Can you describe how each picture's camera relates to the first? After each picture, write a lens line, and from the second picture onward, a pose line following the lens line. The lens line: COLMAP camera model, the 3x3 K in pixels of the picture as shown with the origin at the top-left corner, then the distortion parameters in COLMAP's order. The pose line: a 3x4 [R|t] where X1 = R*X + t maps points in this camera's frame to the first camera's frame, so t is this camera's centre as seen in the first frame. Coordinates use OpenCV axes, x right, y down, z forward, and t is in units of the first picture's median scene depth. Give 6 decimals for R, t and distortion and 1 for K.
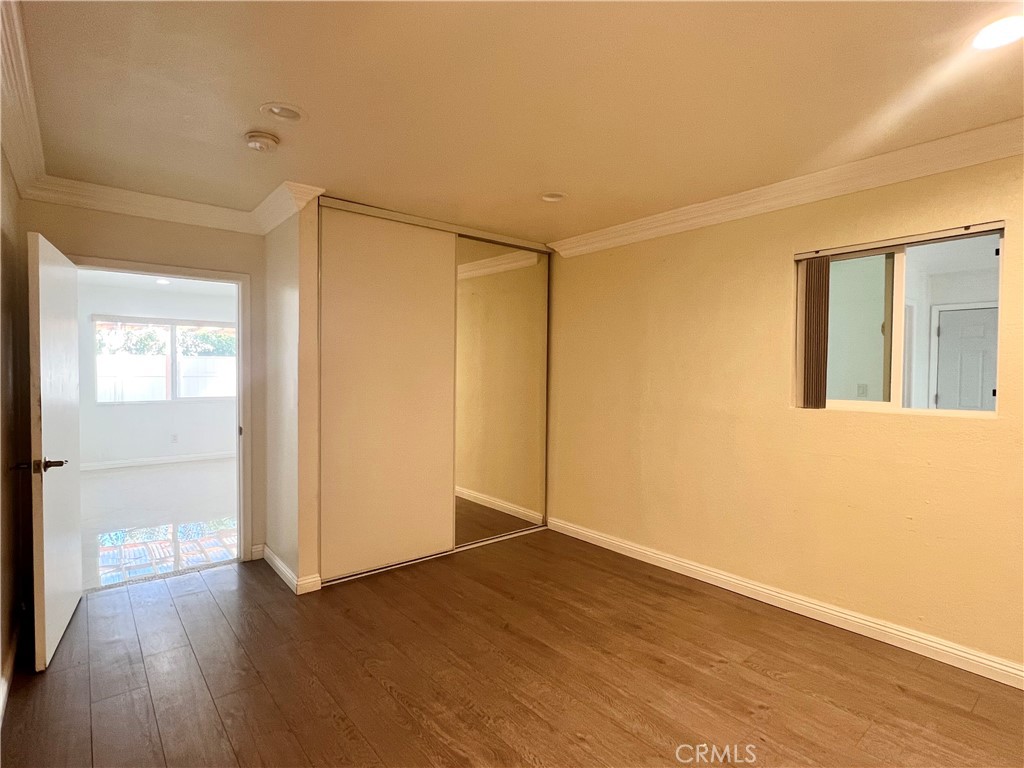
lens RADIAL K [[520.6, 0, 509.2], [0, 520.6, 383.8], [0, 0, 1]] dist [0.007649, 0.002976]
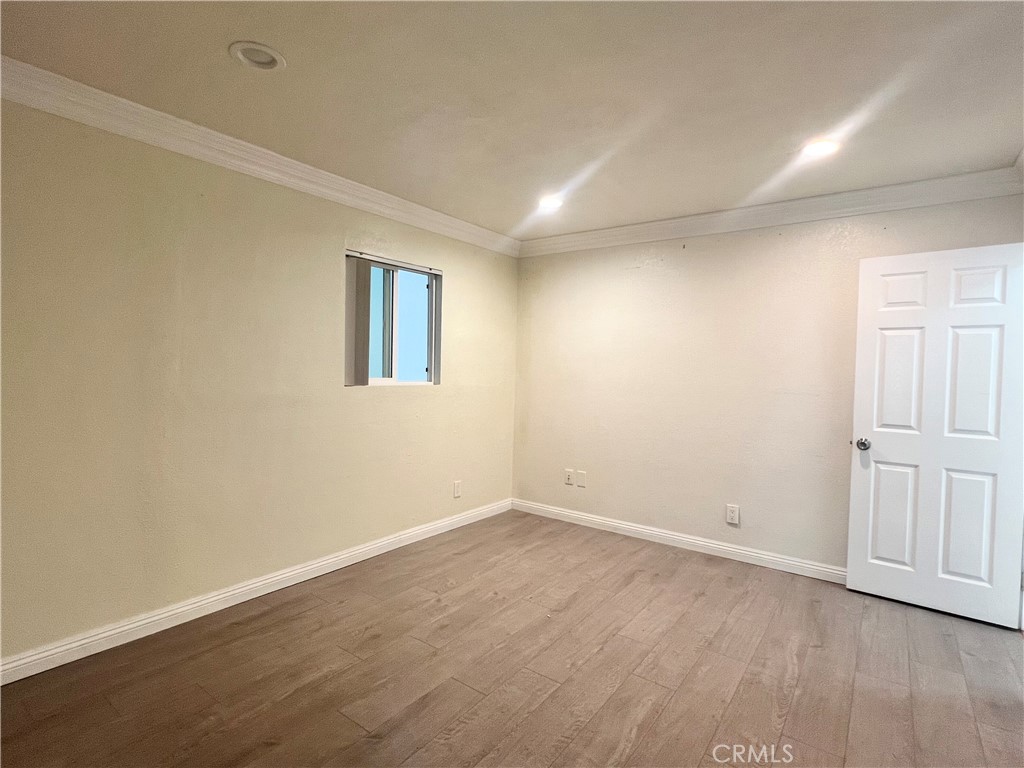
lens RADIAL K [[520.6, 0, 508.2], [0, 520.6, 383.2], [0, 0, 1]] dist [0.007649, 0.002976]
pose [[-0.234603, -0.039852, 0.971274, -0.648084], [-0.001952, 0.999177, 0.040525, -0.007264], [-0.972089, 0.007611, -0.234487, 0.958894]]
